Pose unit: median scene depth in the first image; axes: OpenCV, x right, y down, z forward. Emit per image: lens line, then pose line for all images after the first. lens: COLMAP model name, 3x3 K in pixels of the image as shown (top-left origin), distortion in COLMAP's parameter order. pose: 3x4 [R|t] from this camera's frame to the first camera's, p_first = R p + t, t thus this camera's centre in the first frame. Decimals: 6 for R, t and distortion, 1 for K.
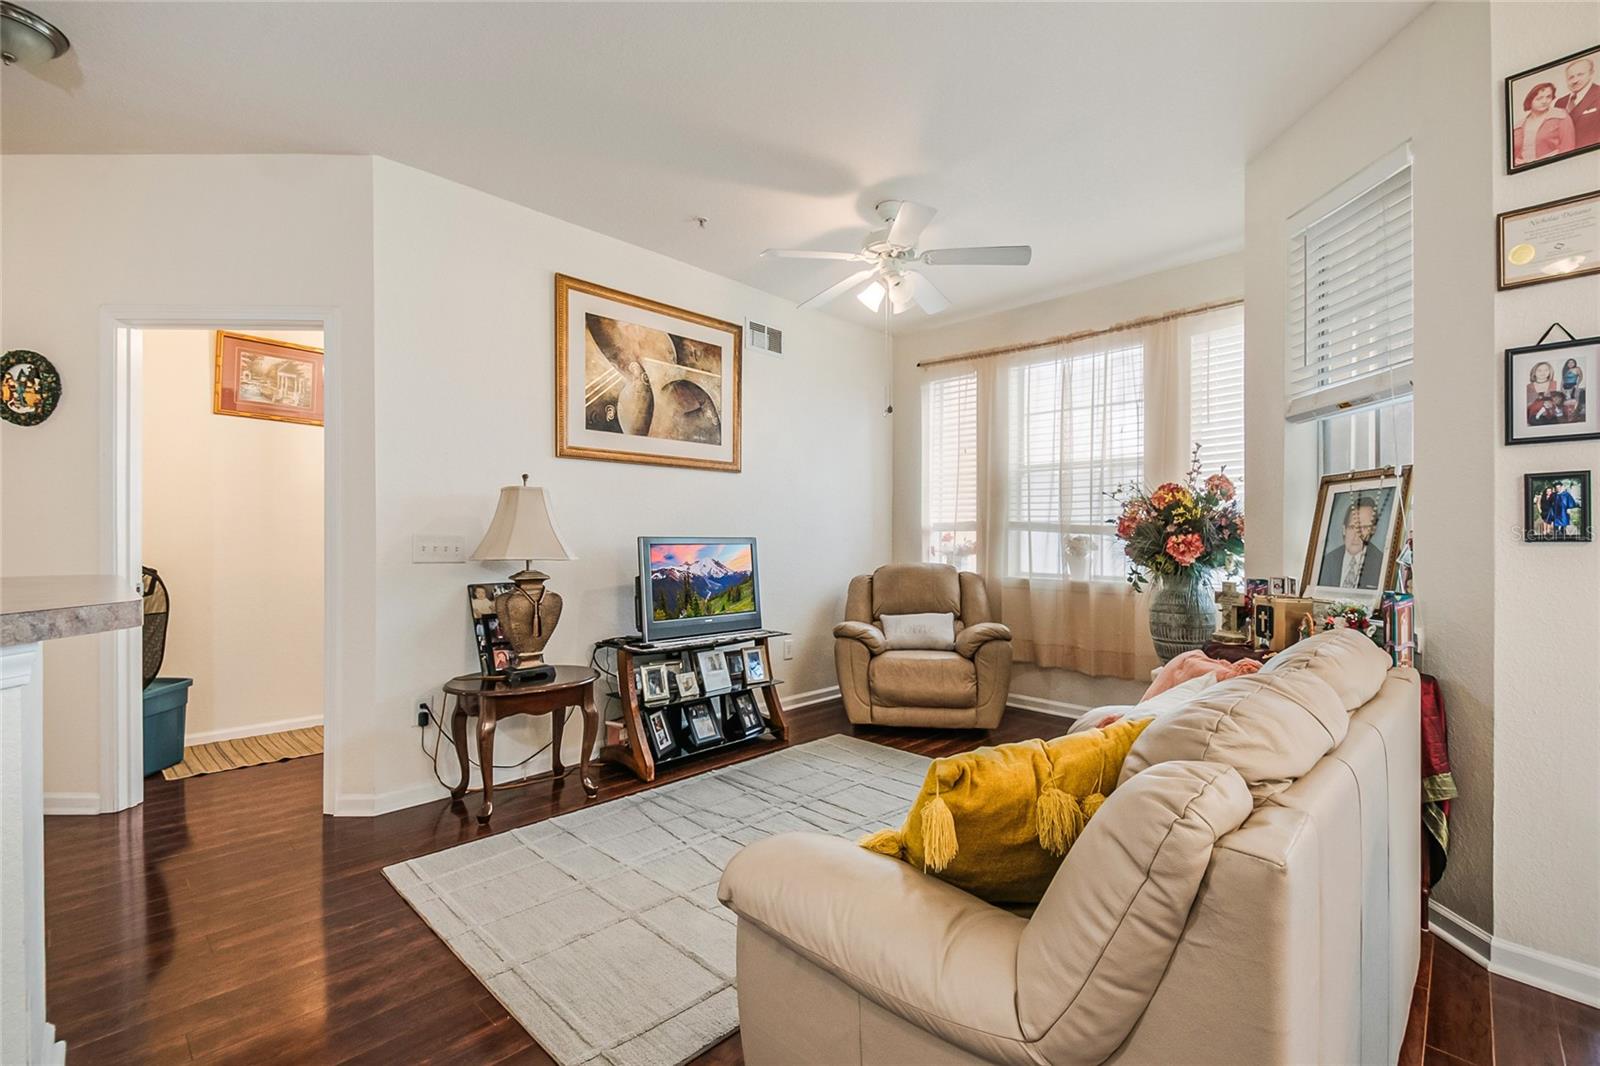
lens RADIAL K [[701.2, 0, 832.3], [0, 701.2, 537.8], [0, 0, 1]] dist [0.003823, -0.006308]
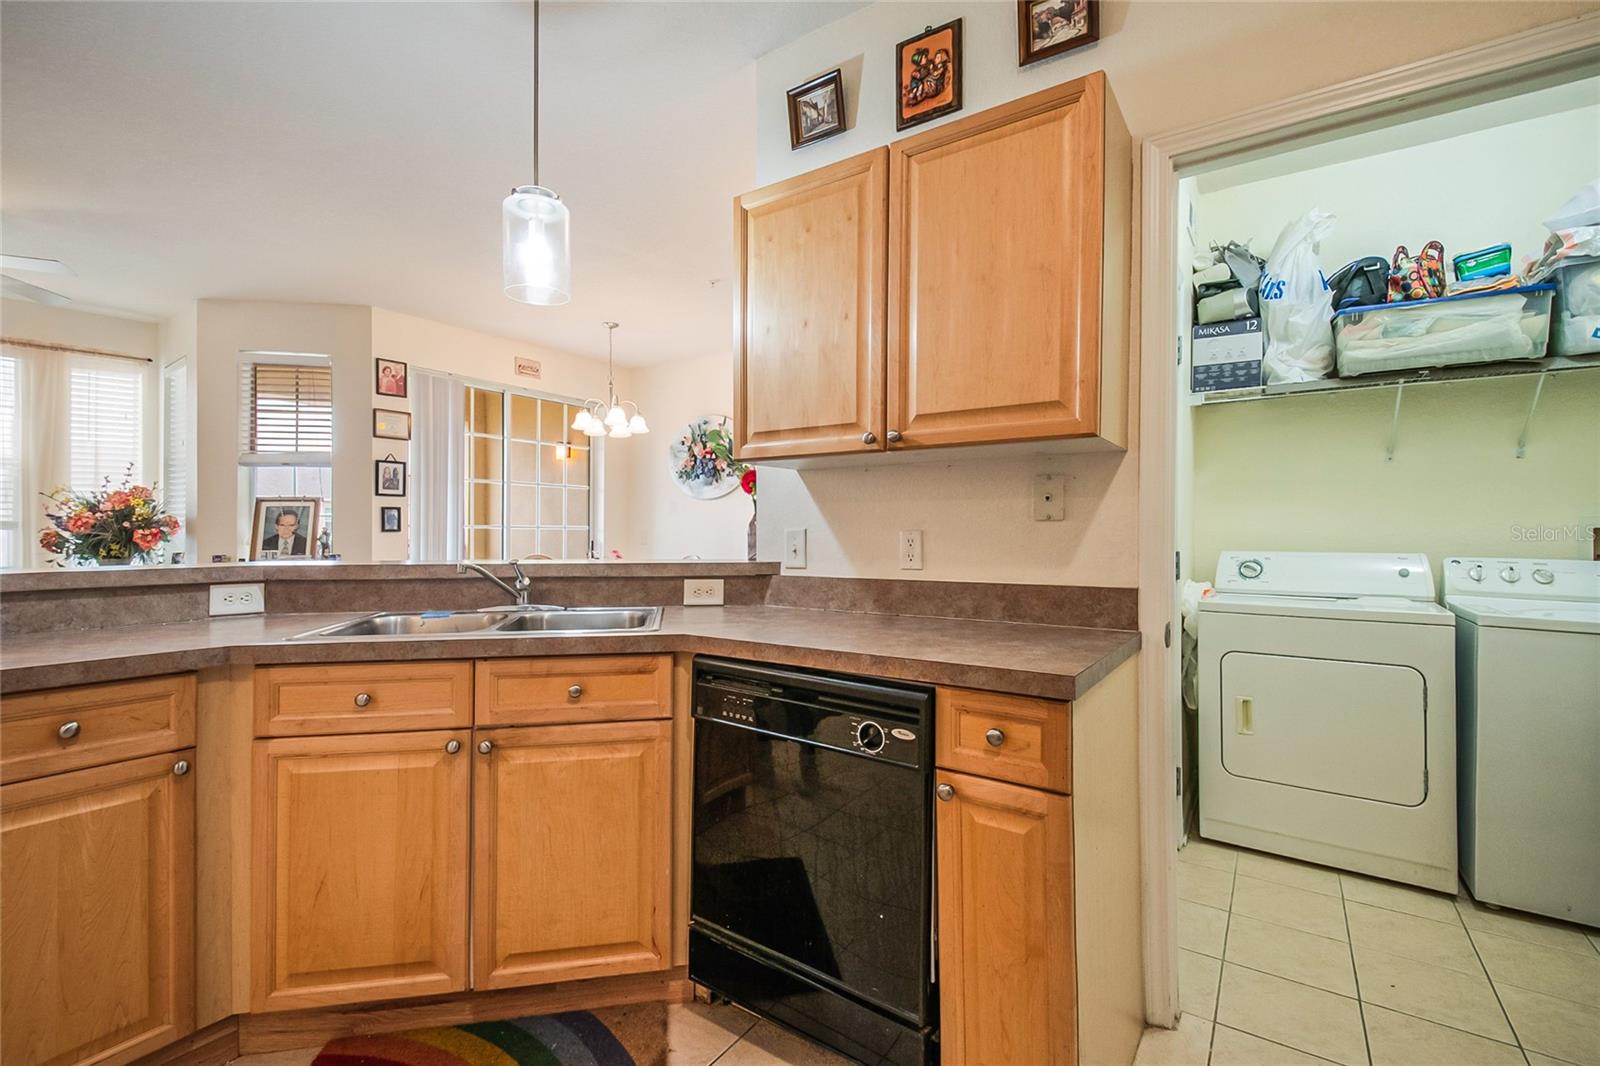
lens RADIAL K [[710.4, 0, 788.0], [0, 710.4, 533.2], [0, 0, 1]] dist [0.021756, -0.021408]
pose [[-0.142512, -0.009006, 0.989752, -1.211815], [0.001409, 0.999956, 0.009301, -0.007534], [-0.989792, 0.002720, -0.142493, -0.102007]]
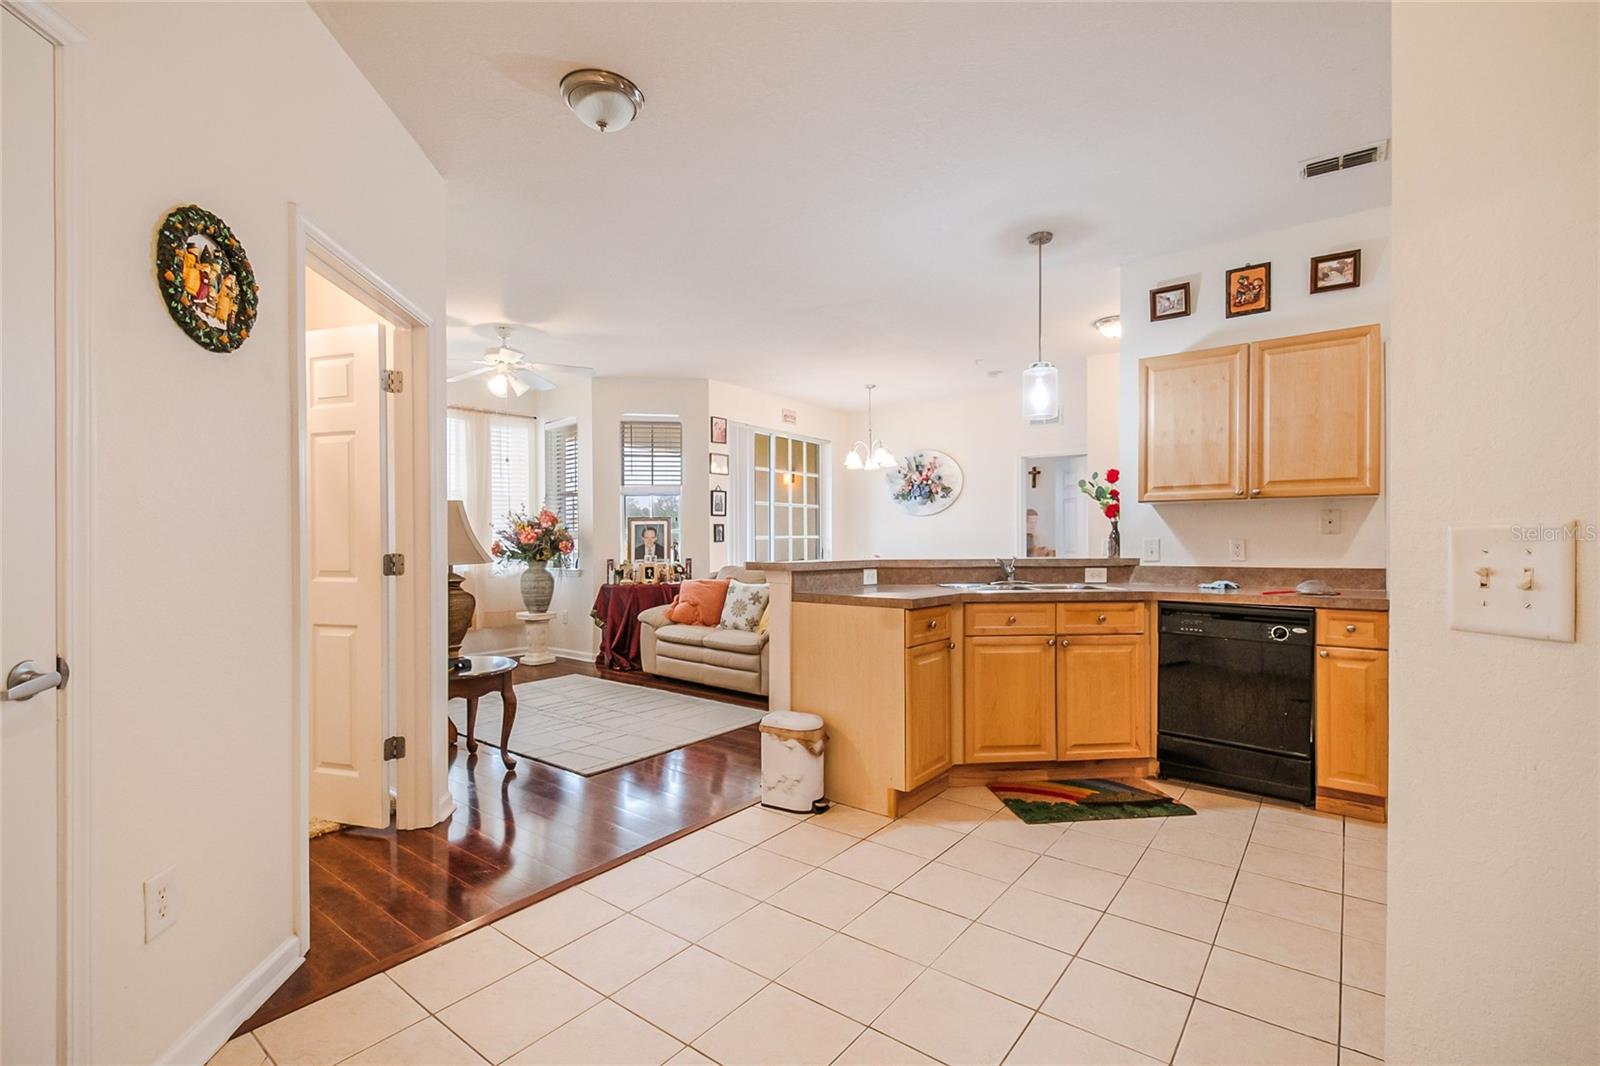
lens RADIAL K [[722.3, 0, 767.3], [0, 722.3, 541.7], [0, 0, 1]] dist [0.020540, -0.023188]
pose [[-0.072775, -0.006697, 0.997326, -1.767056], [0.005612, 0.999959, 0.007124, -0.013627], [-0.997333, 0.006115, -0.072734, 0.612552]]
